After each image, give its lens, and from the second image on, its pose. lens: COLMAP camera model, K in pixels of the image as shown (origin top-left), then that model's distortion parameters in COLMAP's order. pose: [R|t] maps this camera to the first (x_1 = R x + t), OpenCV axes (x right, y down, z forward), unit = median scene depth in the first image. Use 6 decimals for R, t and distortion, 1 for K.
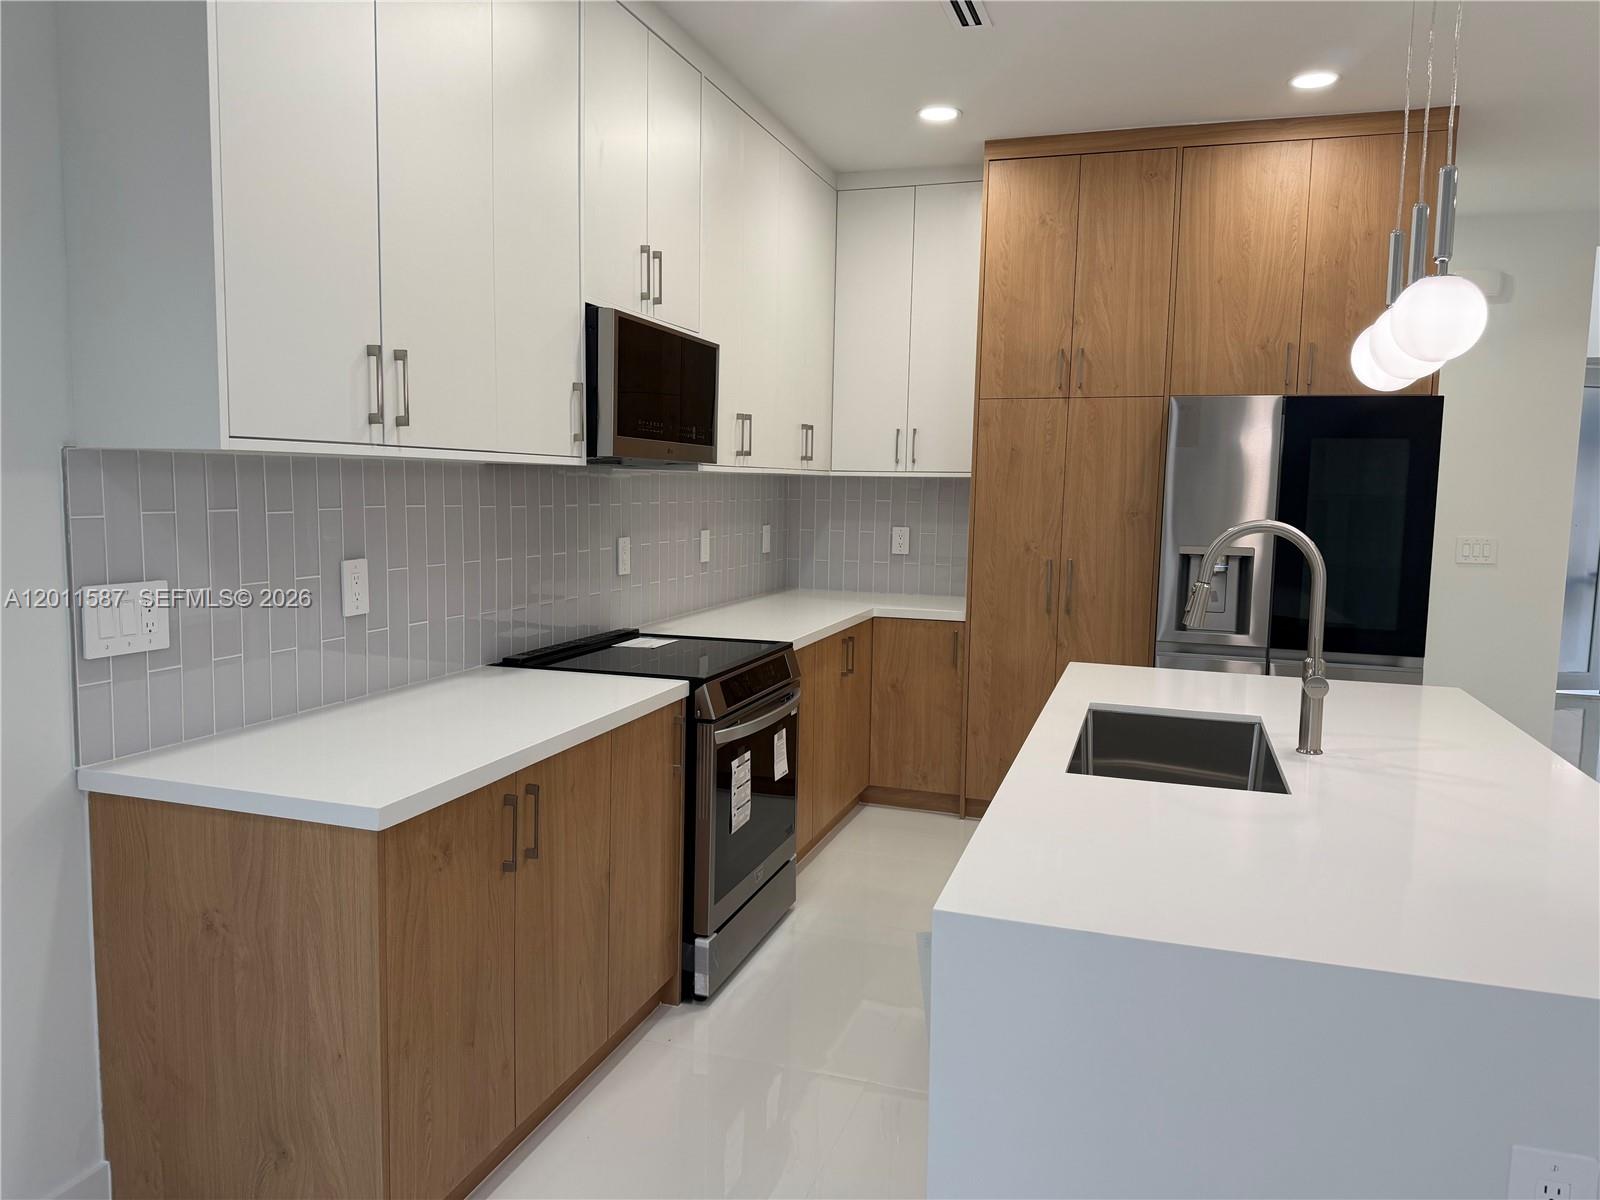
lens RADIAL K [[1118.1, 0, 800.0], [0, 1118.1, 600.0], [0, 0, 1]] dist [0.119885, -0.185734]
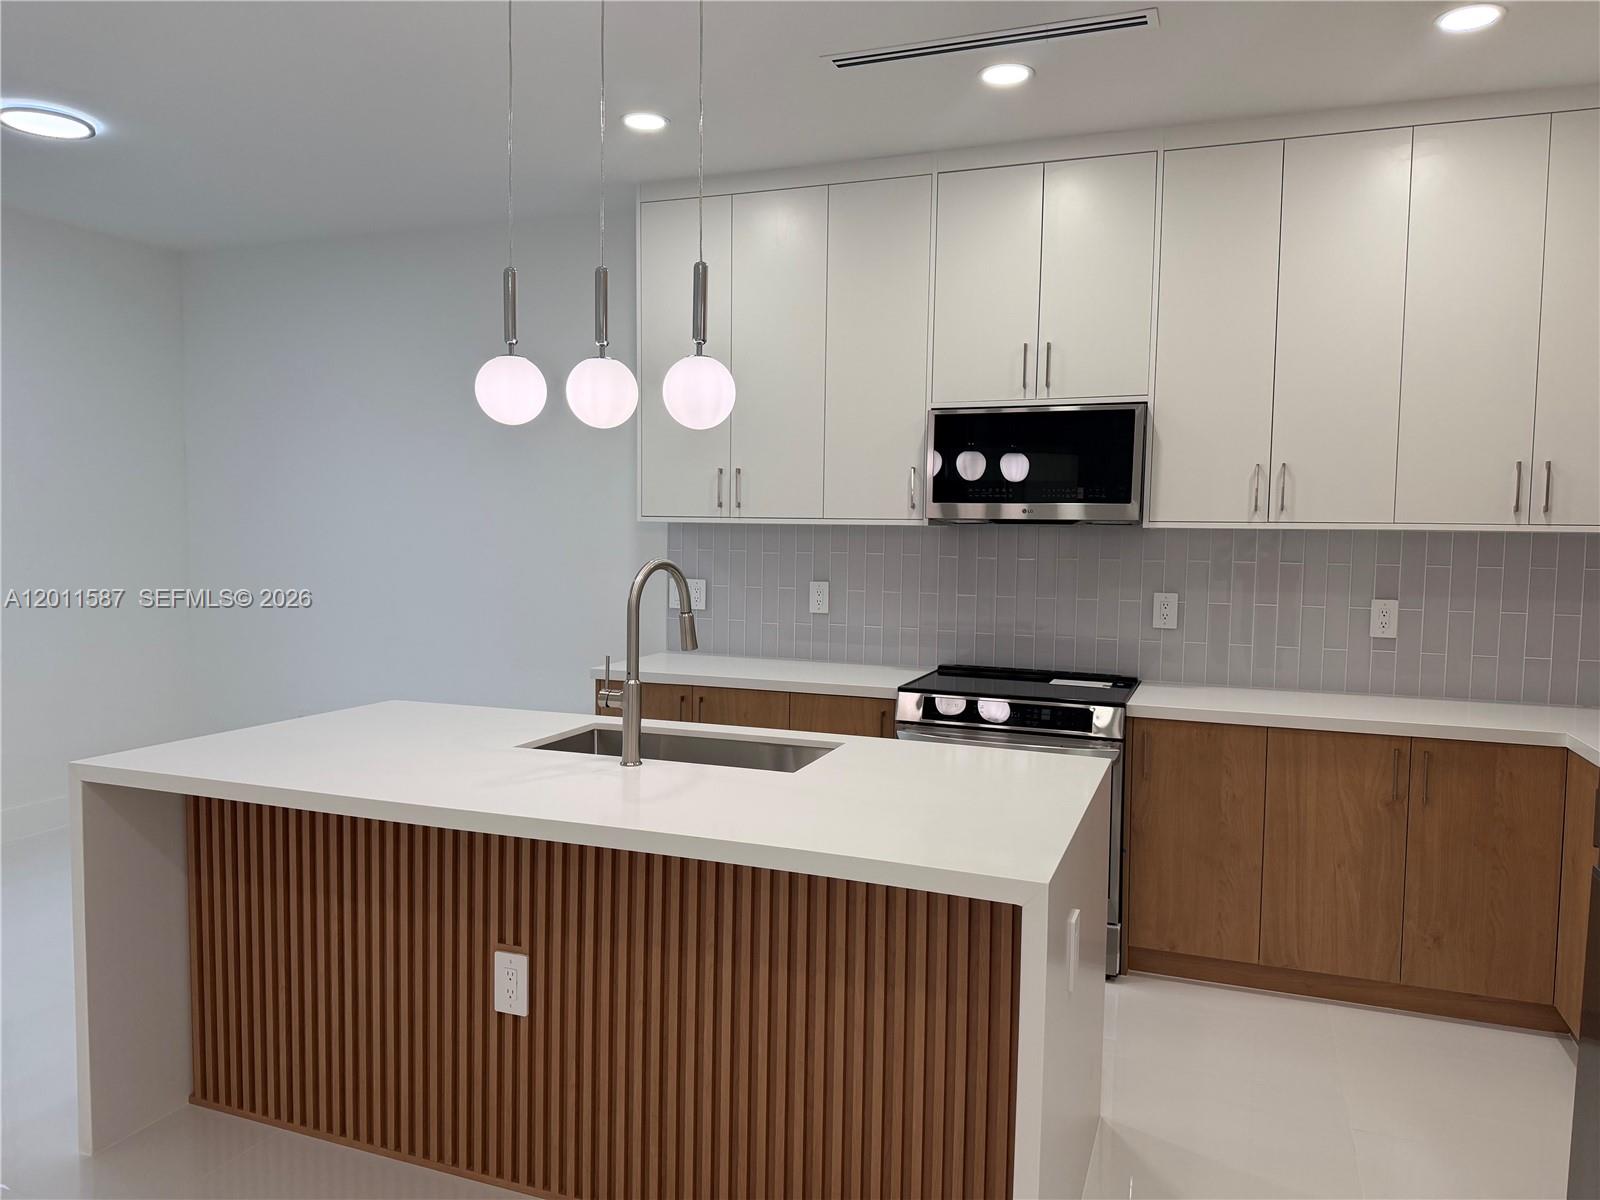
lens RADIAL K [[1118.1, 0, 800.0], [0, 1118.1, 600.0], [0, 0, 1]] dist [0.119885, -0.185734]
pose [[-0.044830, 0.037907, -0.998275, 1.023816], [-0.122577, 0.991520, 0.043155, -0.059555], [0.991446, 0.124301, -0.039803, 0.787622]]
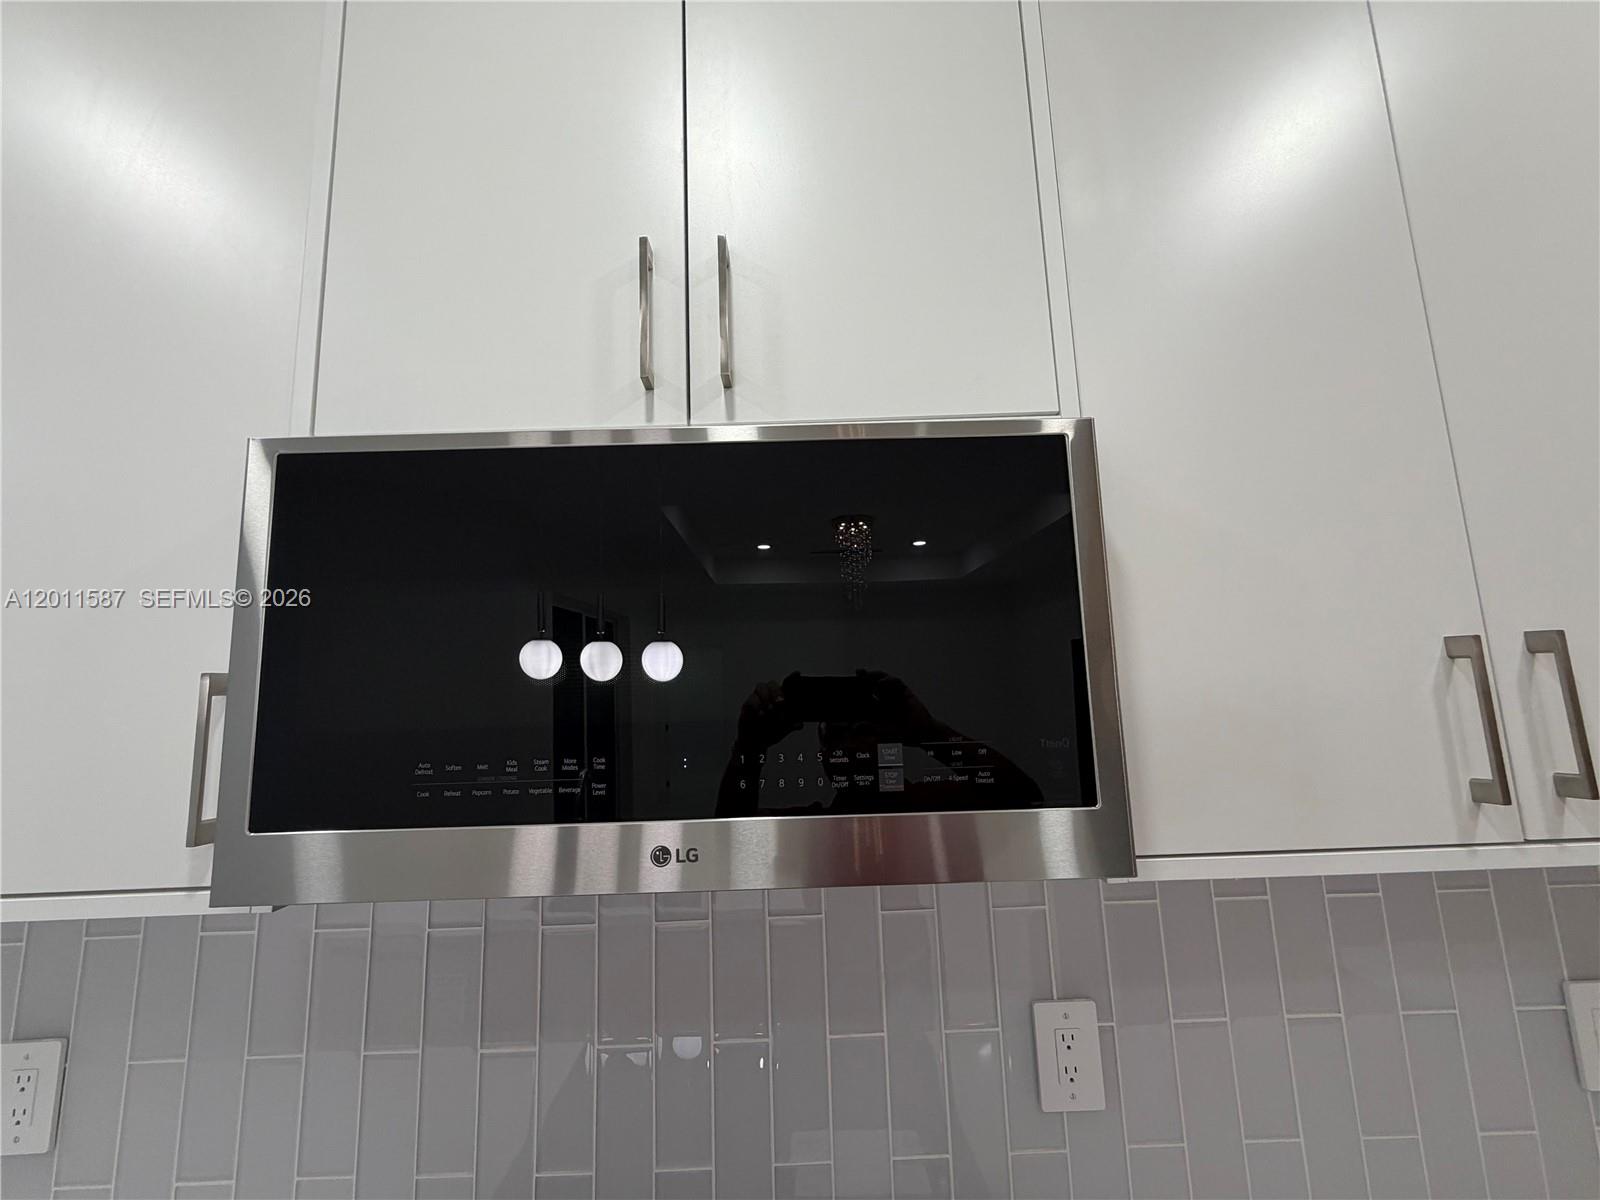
lens RADIAL K [[640.8, 0, 800.0], [0, 640.8, 600.0], [0, 0, 1]] dist [-0.001457, -0.000258]
pose [[0.323378, -0.172768, -0.930364, 0.043889], [-0.059648, 0.977514, -0.202257, -0.156352], [0.944388, 0.120900, 0.305802, 0.932805]]
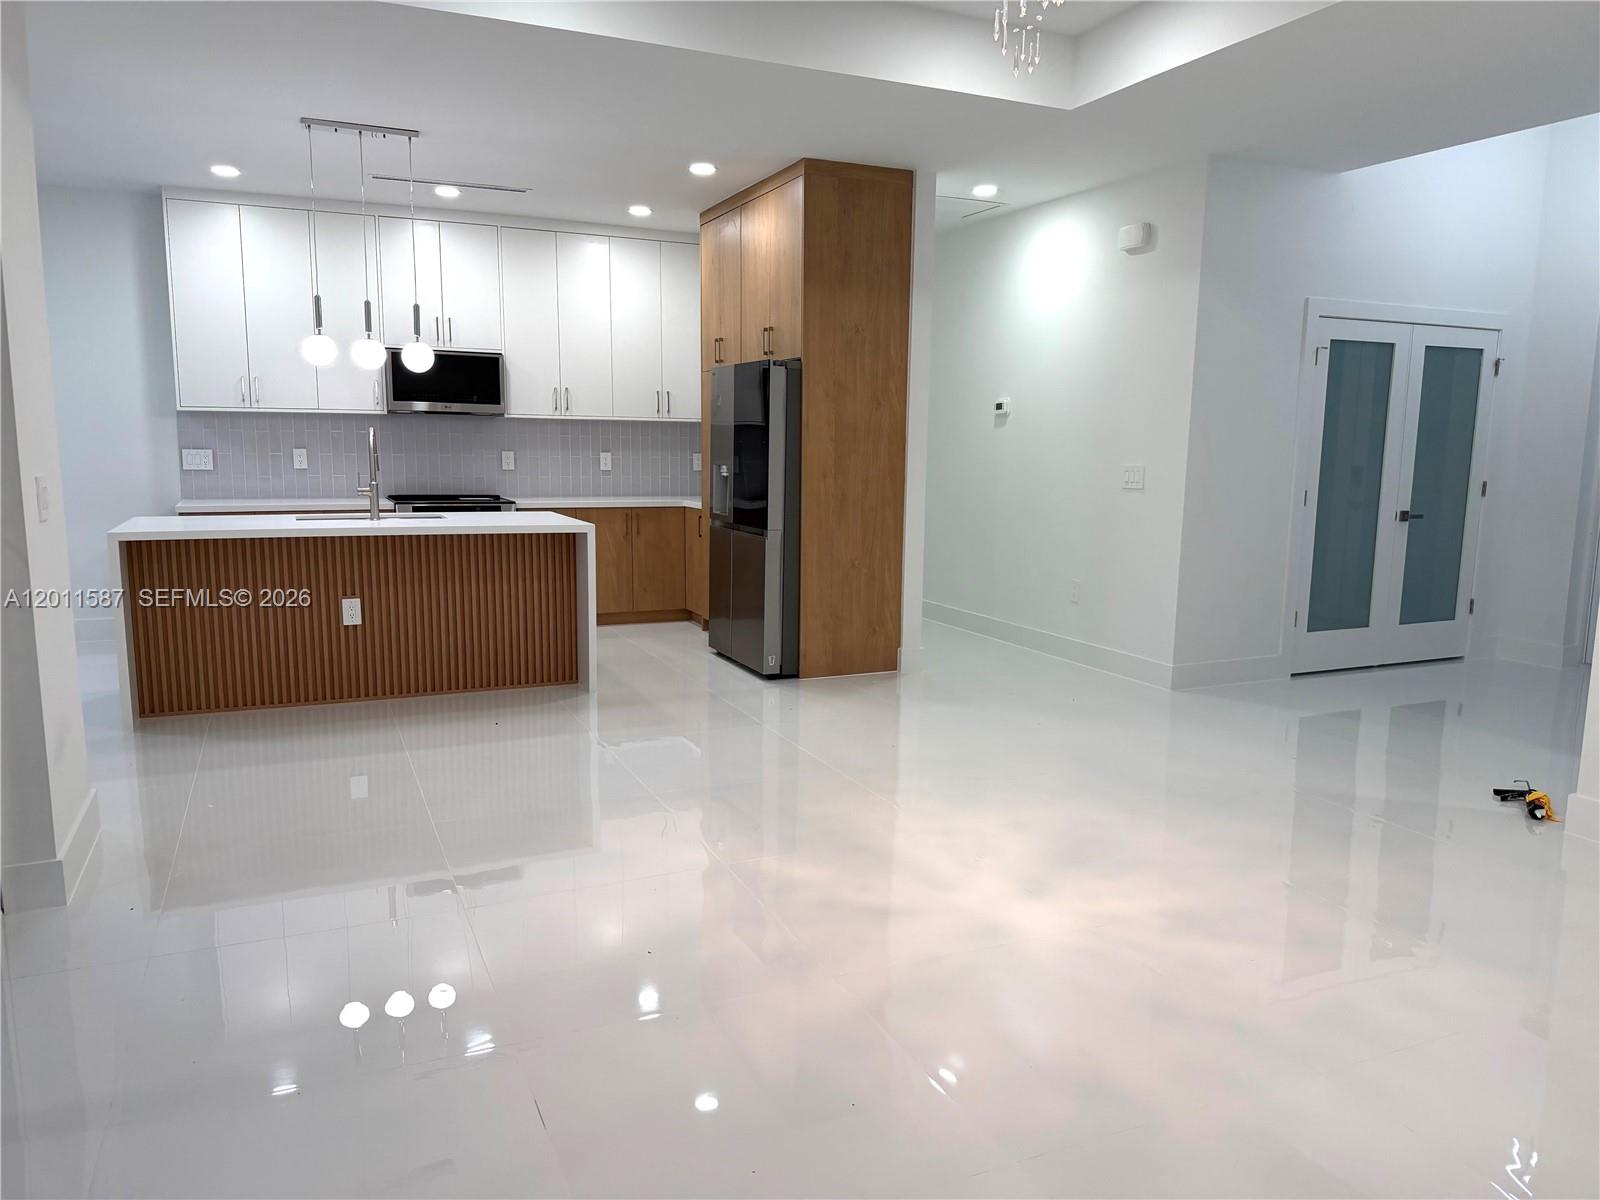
lens RADIAL K [[1118.1, 0, 800.0], [0, 1118.1, 600.0], [0, 0, 1]] dist [0.119885, -0.185734]
pose [[0.671441, 0.093254, -0.735167, 1.946054], [-0.076887, 0.995463, 0.056050, 0.064119], [0.737059, 0.018890, 0.675565, 0.009828]]
